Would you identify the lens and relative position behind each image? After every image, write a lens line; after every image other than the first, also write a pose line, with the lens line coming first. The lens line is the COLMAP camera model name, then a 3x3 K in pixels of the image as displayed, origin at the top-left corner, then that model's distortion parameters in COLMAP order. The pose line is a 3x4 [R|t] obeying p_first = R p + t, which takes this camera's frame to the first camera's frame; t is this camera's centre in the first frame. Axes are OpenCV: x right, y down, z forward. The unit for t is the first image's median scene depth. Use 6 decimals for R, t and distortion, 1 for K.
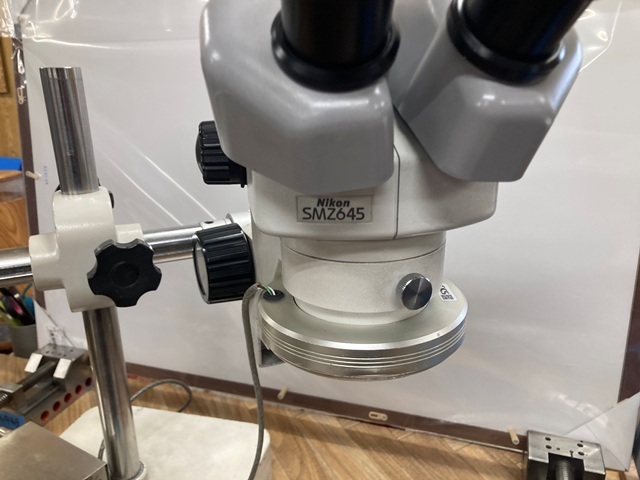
lens RADIAL K [[520.0, 0, 316.3], [0, 520.0, 243.0], [0, 0, 1]] dist [0.006796, -0.003233]
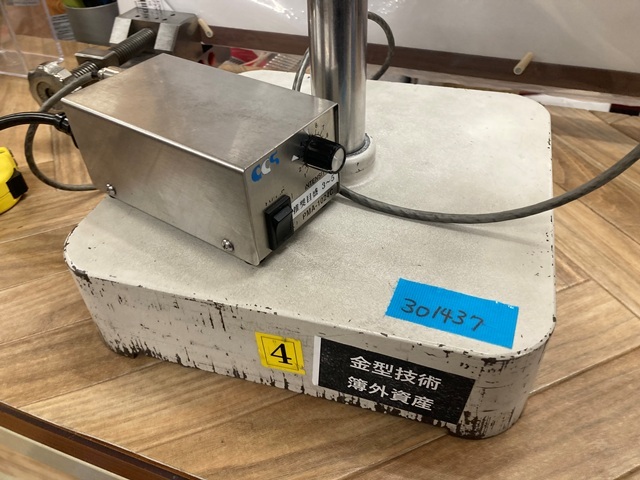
lens RADIAL K [[520.0, 0, 316.3], [0, 520.0, 243.0], [0, 0, 1]] dist [0.006796, -0.003233]
pose [[0.998302, 0.025409, -0.052426, -0.324401], [-0.003158, 0.922156, 0.386805, 0.288700], [0.058173, -0.385983, 0.920670, 0.380518]]
